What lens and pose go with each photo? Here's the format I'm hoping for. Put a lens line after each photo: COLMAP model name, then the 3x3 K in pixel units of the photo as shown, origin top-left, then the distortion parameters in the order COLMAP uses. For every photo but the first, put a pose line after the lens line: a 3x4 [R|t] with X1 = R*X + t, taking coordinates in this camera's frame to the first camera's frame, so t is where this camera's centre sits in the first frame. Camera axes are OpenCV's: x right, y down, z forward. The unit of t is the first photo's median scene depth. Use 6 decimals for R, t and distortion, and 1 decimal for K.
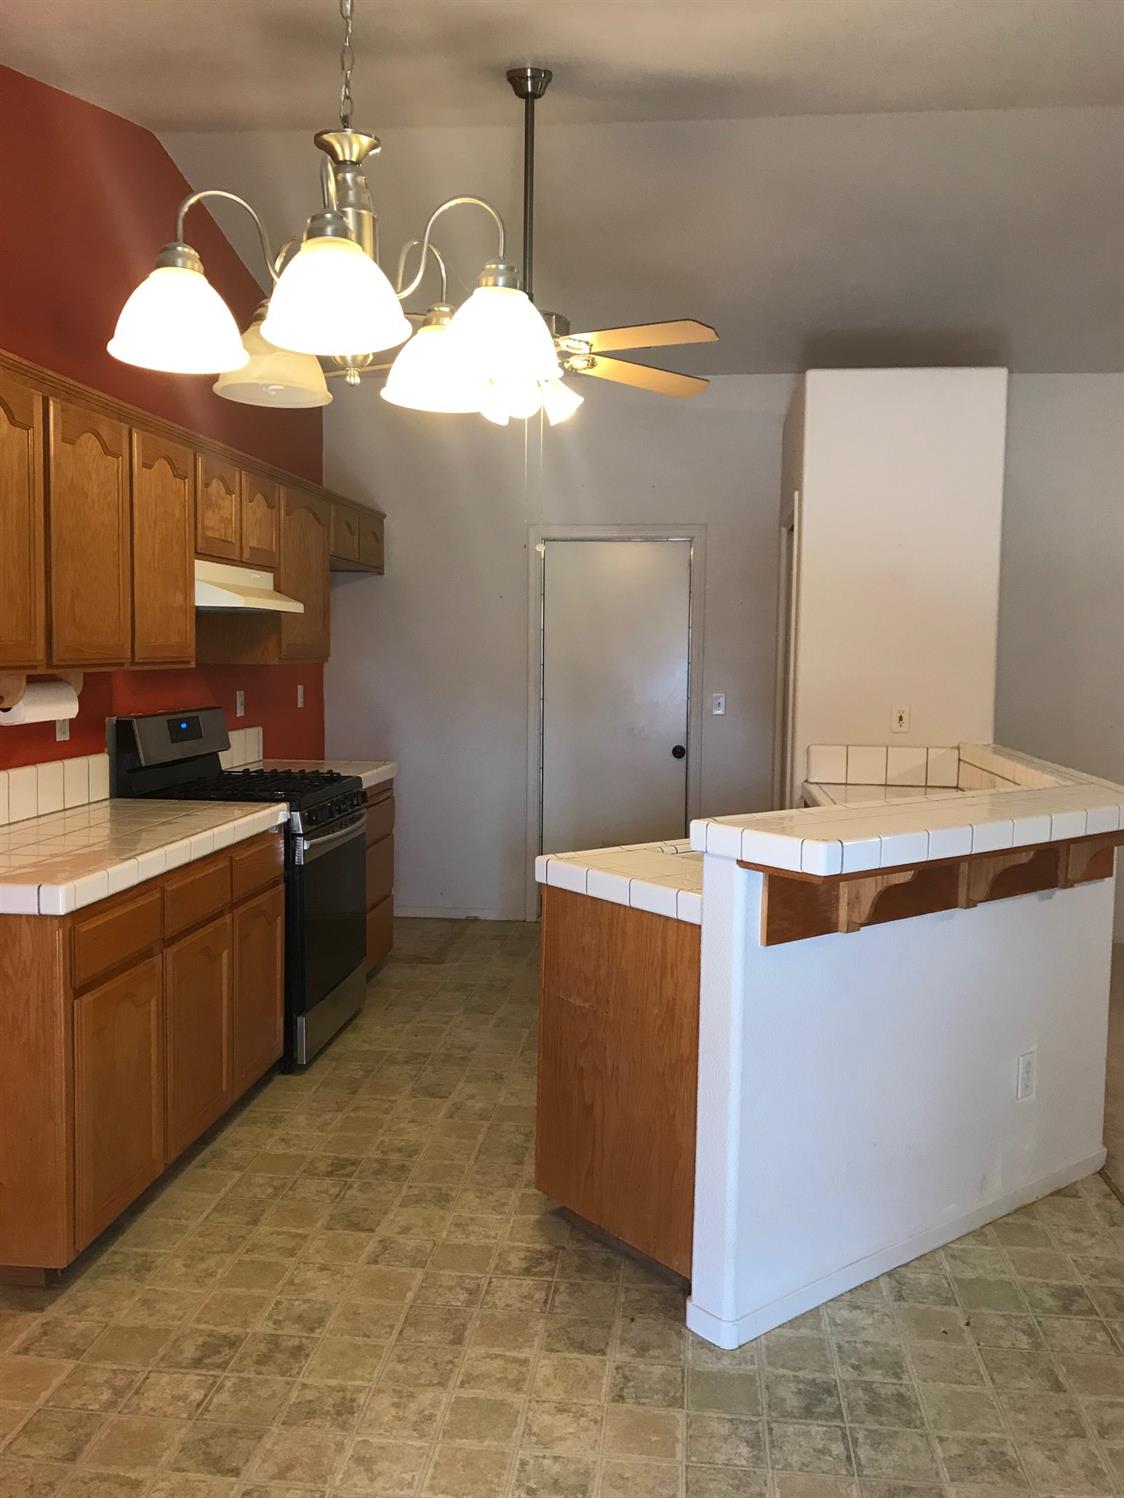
lens RADIAL K [[1233.6, 0, 562.0], [0, 1233.6, 749.0], [0, 0, 1]] dist [0.016103, 0.002649]
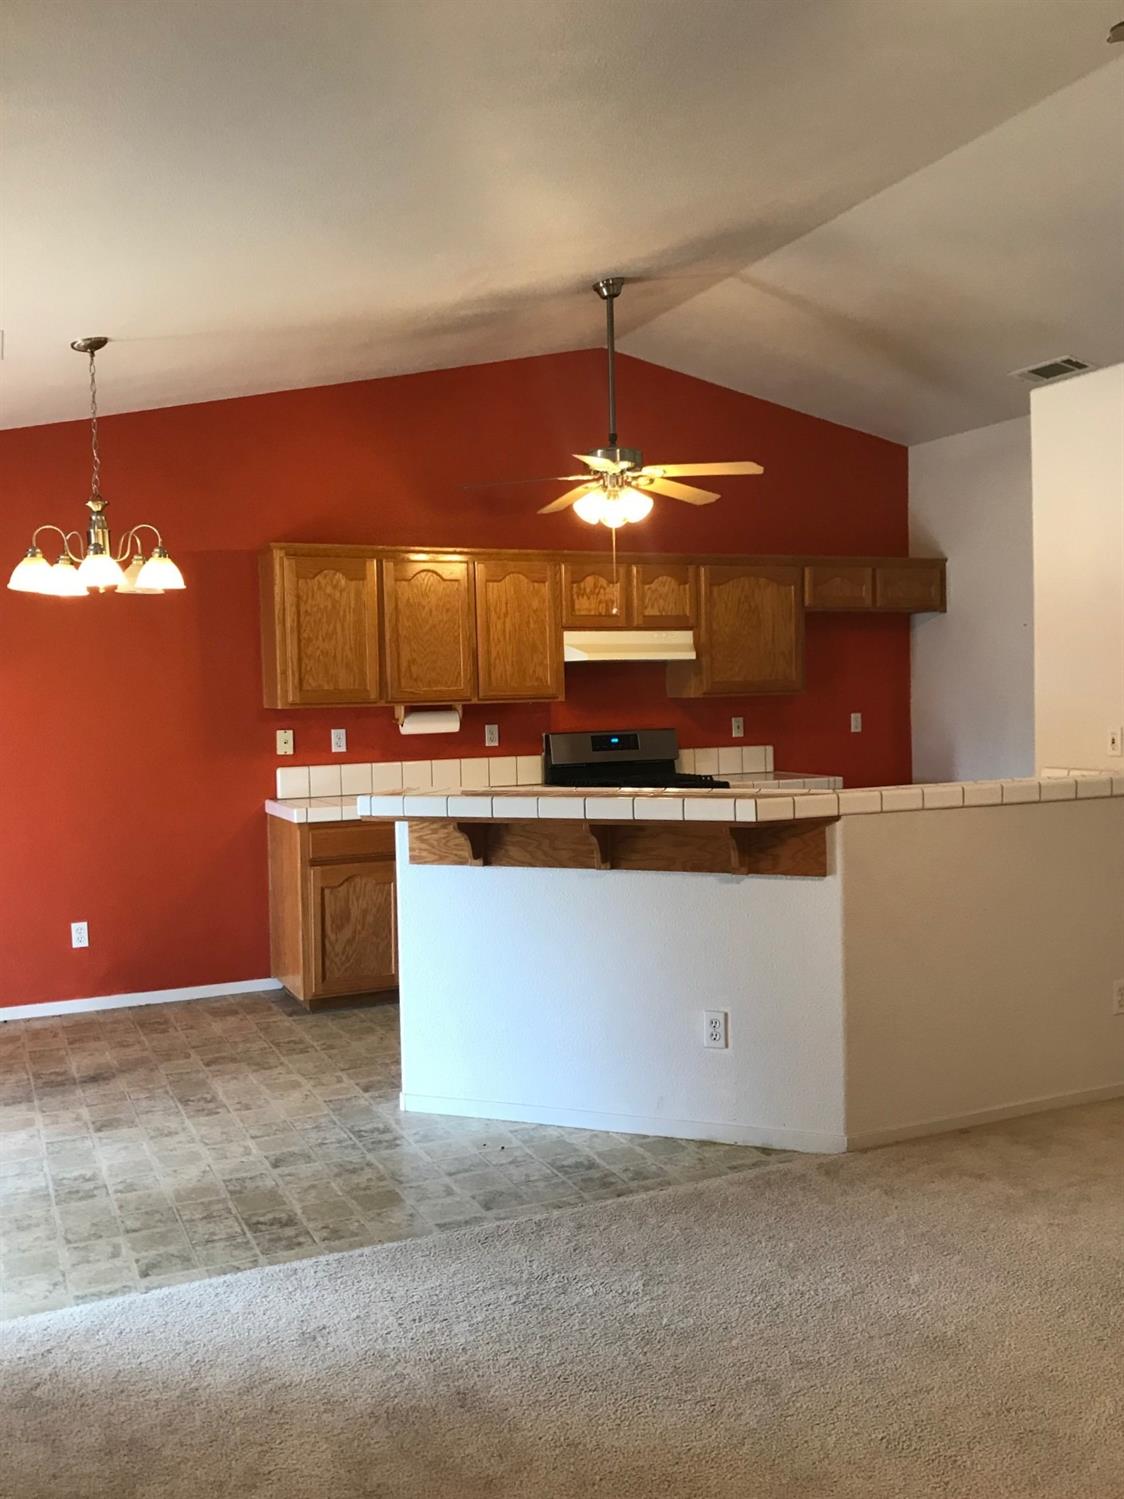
lens RADIAL K [[1315.5, 0, 560.7], [0, 1315.5, 702.0], [0, 0, 1]] dist [0.010845, 0.013236]
pose [[0.509341, -0.016500, -0.860406, 1.458208], [-0.040182, 0.998270, -0.042930, 0.007819], [0.859626, 0.056439, 0.507797, 0.217180]]
